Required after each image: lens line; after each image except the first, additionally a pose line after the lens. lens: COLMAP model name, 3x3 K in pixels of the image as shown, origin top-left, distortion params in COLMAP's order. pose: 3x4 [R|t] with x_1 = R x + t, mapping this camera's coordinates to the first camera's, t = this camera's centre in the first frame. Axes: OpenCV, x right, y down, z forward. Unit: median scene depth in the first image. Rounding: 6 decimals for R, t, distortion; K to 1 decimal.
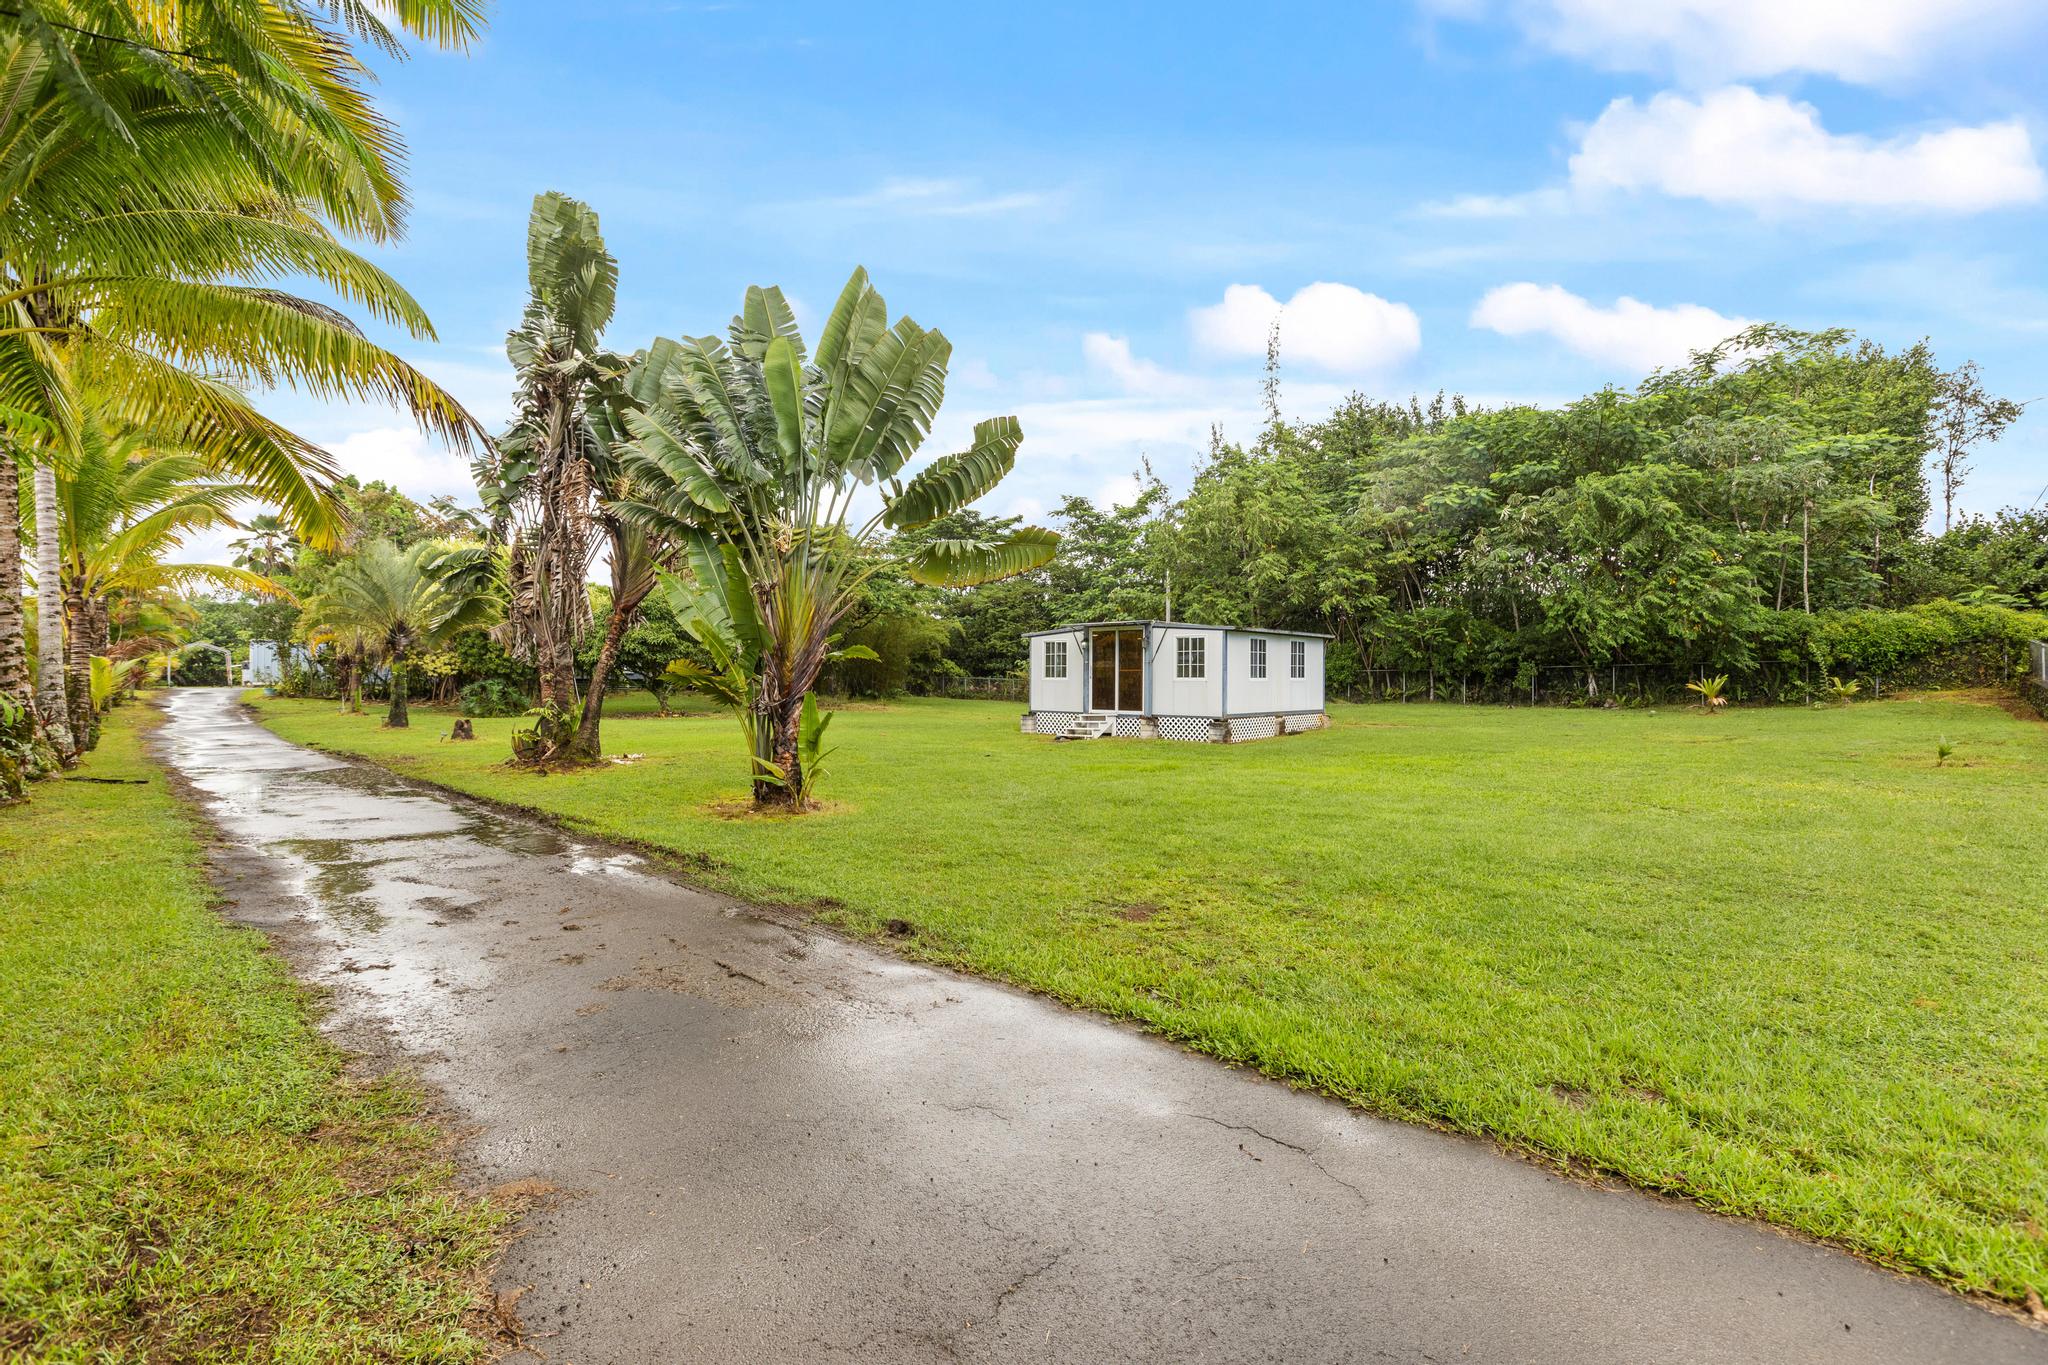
lens RADIAL K [[929.0, 0, 1031.5], [0, 929.0, 687.6], [0, 0, 1]] dist [-0.002620, -0.000062]
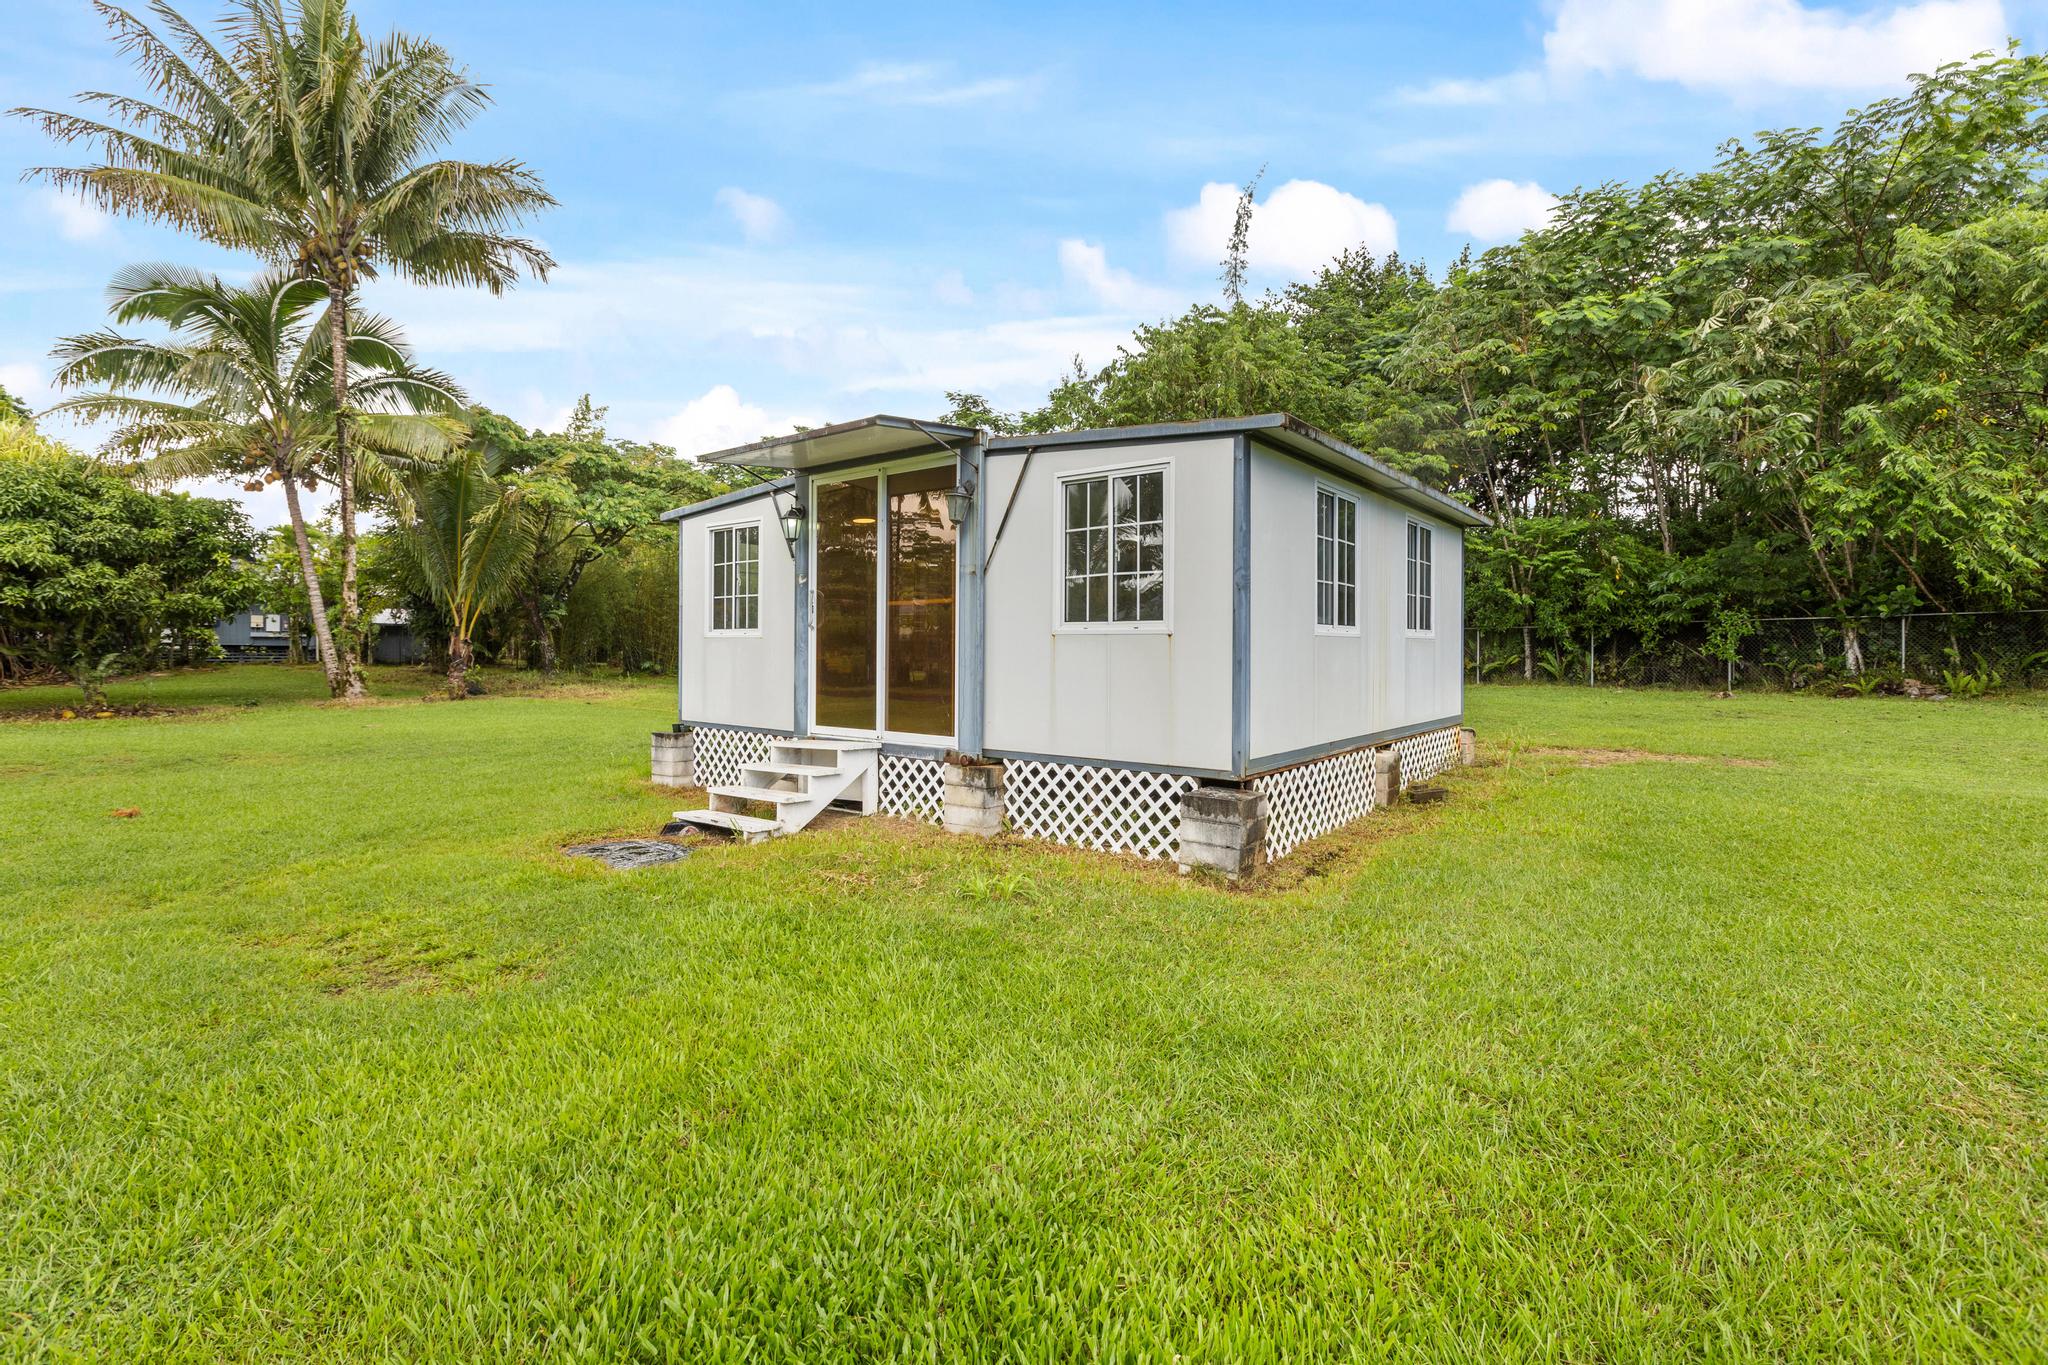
lens RADIAL K [[929.0, 0, 1019.4], [0, 929.0, 671.4], [0, 0, 1]] dist [-0.002620, -0.000062]
pose [[0.998358, -0.001157, 0.057264, 0.117322], [0.000283, 0.999883, 0.015266, -0.000190], [-0.057275, -0.015224, 0.998242, 0.666793]]
